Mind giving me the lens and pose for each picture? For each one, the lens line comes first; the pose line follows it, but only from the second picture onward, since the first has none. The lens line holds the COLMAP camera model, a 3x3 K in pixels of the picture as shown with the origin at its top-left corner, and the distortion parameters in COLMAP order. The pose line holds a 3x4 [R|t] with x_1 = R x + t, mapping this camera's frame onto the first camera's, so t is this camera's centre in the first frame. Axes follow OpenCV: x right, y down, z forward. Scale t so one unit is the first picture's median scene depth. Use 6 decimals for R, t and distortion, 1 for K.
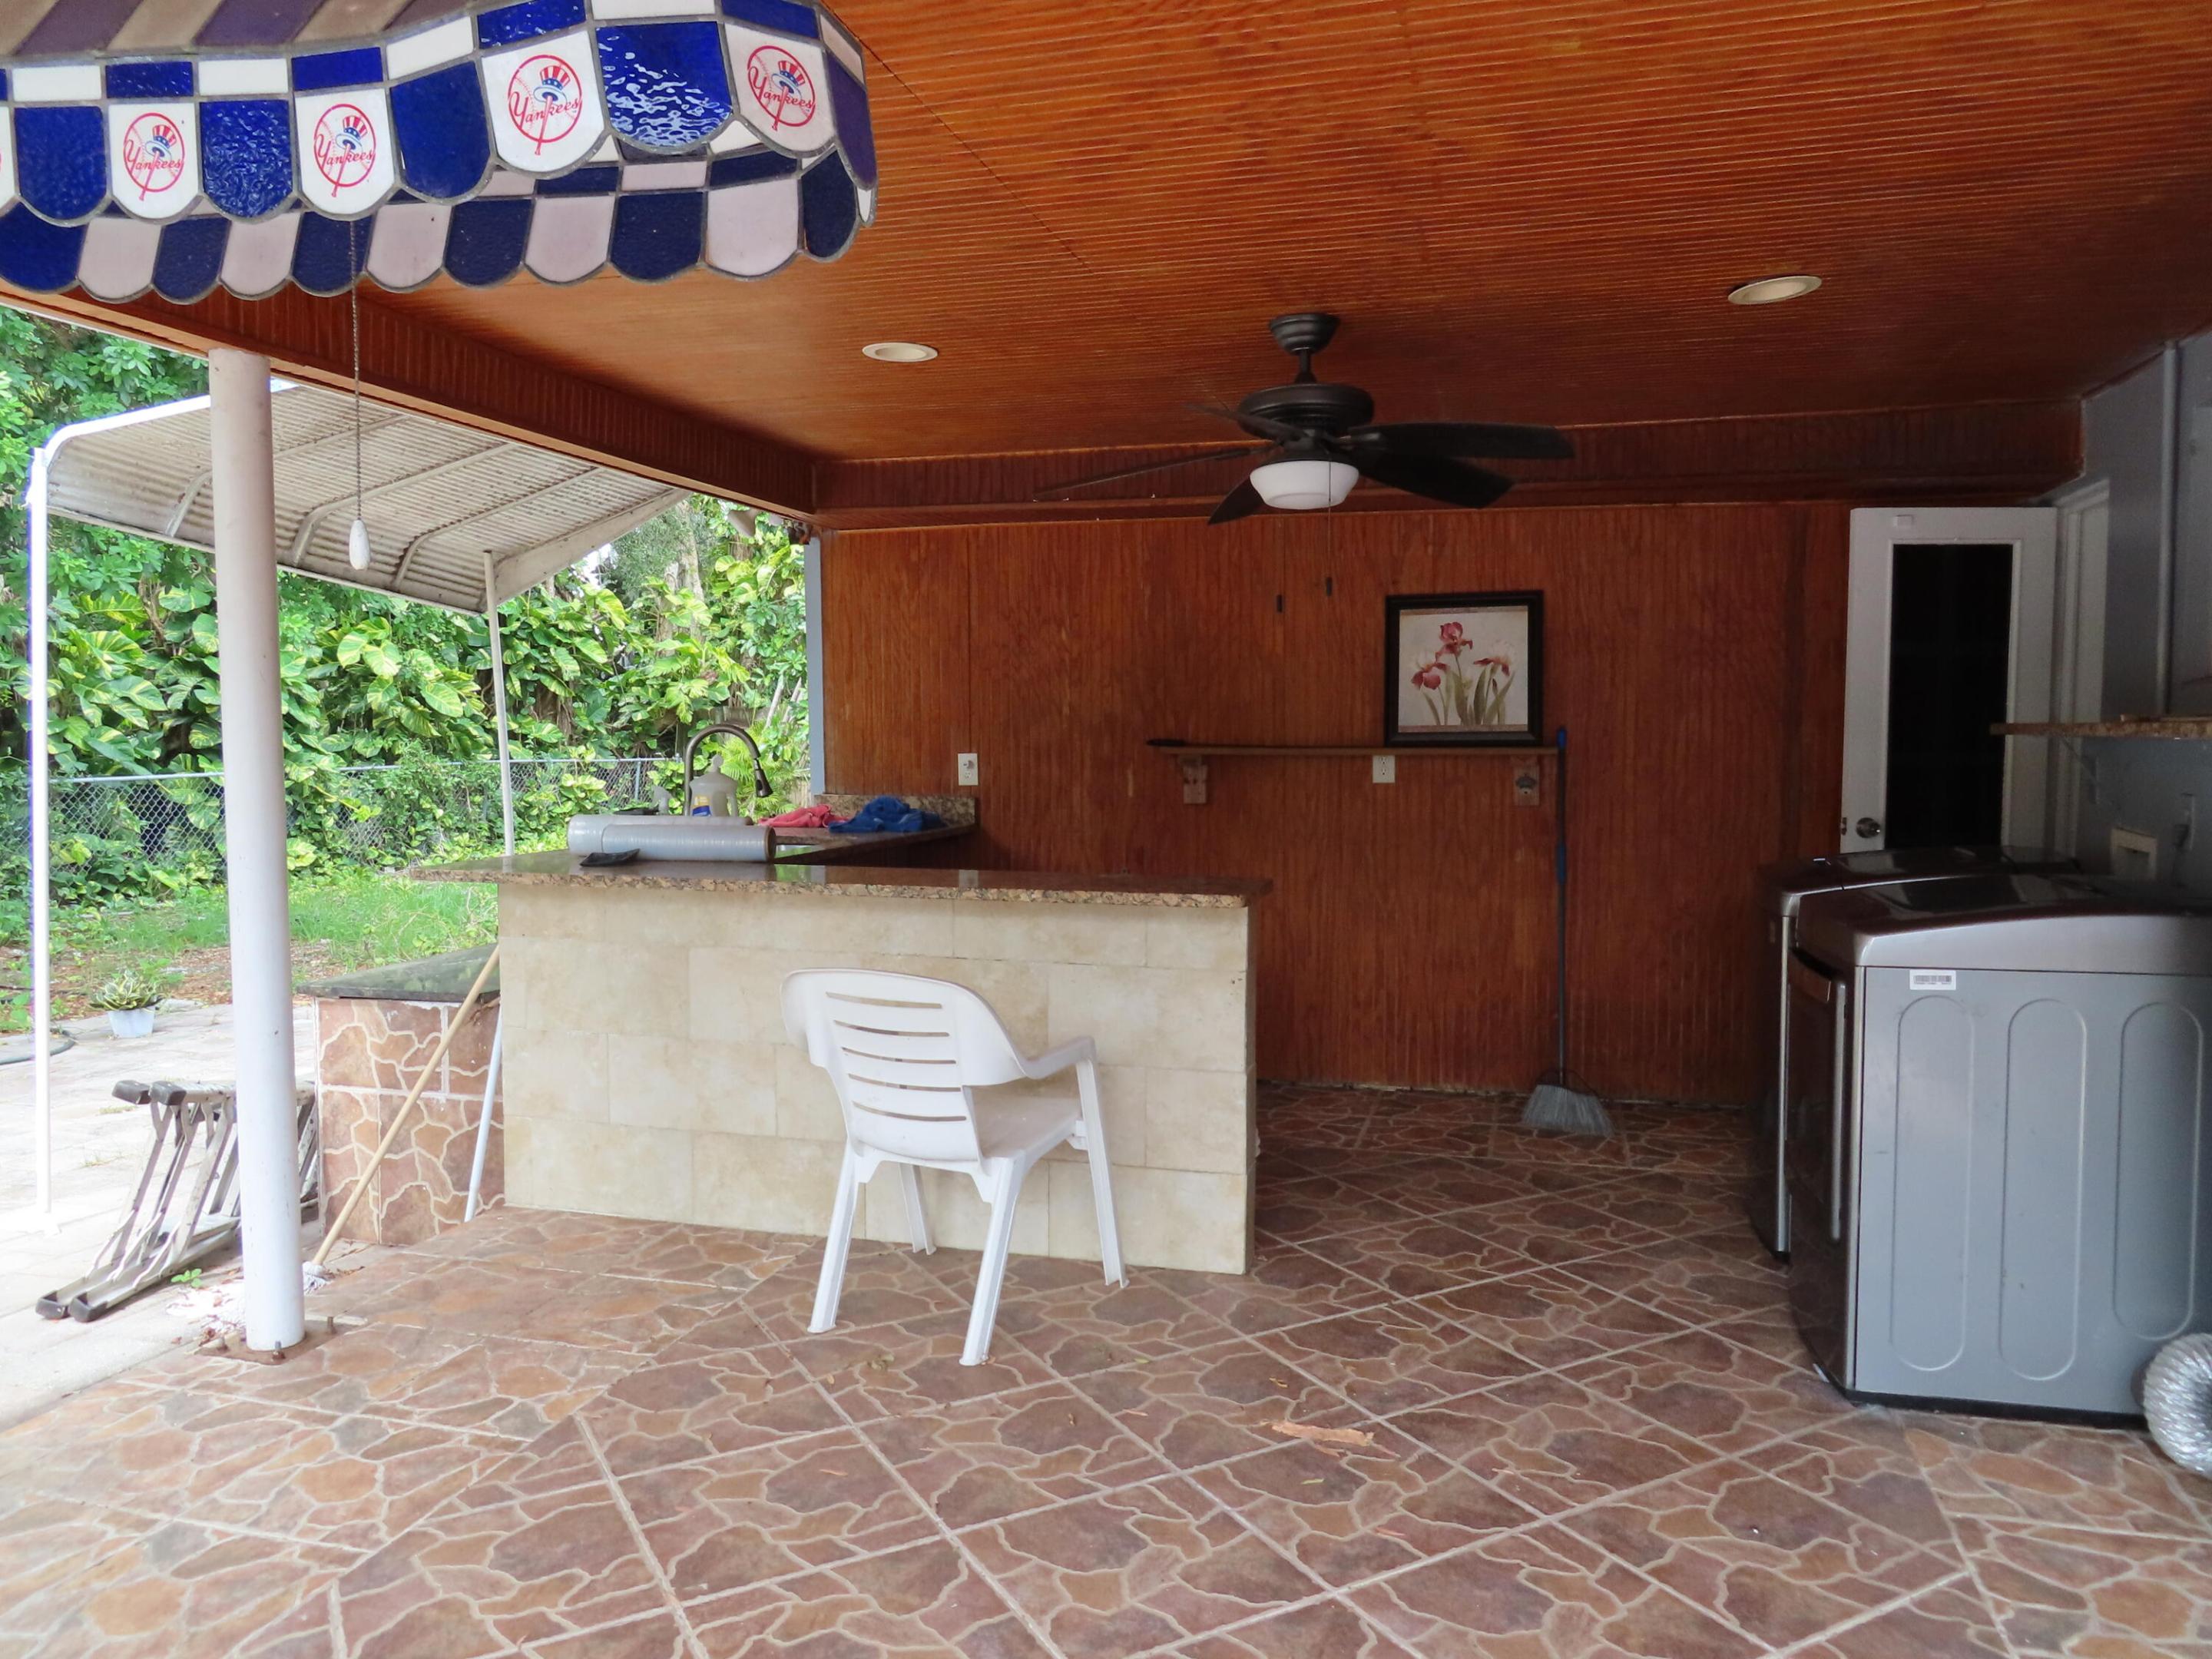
lens RADIAL K [[1582.4, 0, 1105.8], [0, 1582.4, 827.4], [0, 0, 1]] dist [-0.014879, 0.009942]
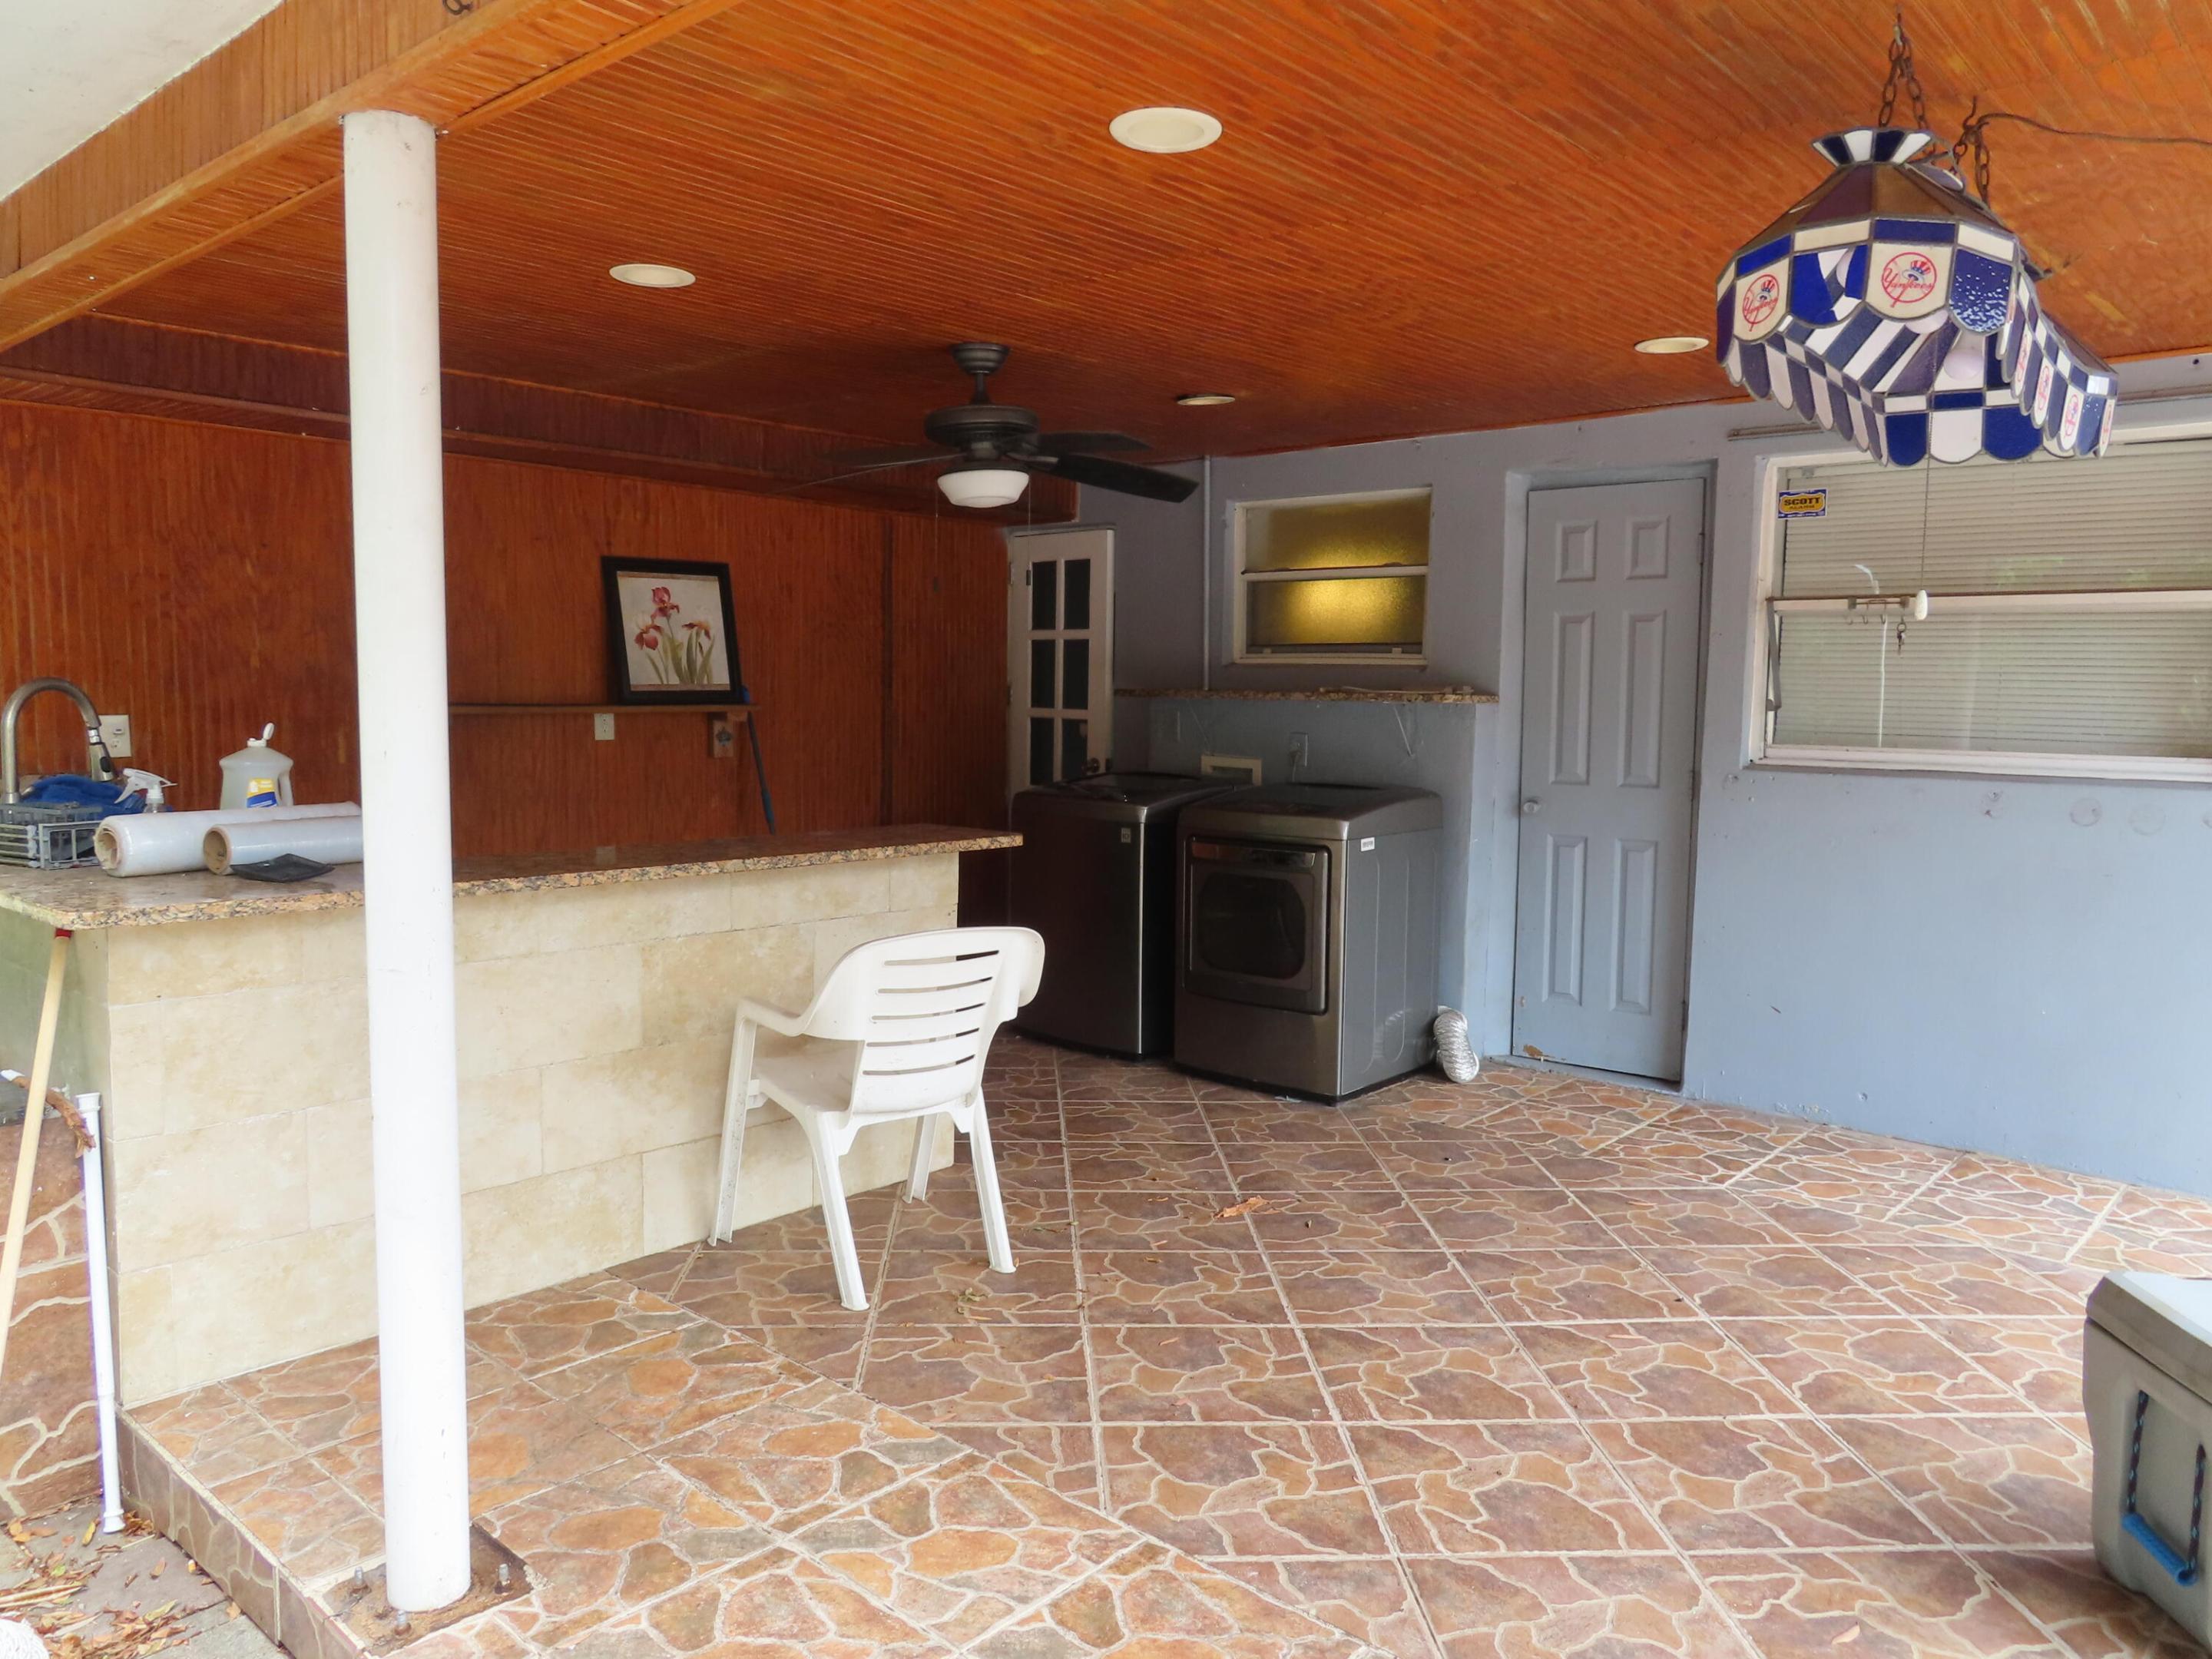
lens RADIAL K [[1582.4, 0, 1103.7], [0, 1582.4, 827.2], [0, 0, 1]] dist [-0.014879, 0.009942]
pose [[0.437379, -0.073822, 0.896242, -0.909432], [0.042836, 0.997204, 0.061234, -0.031286], [-0.898256, 0.011609, 0.439318, 0.399192]]
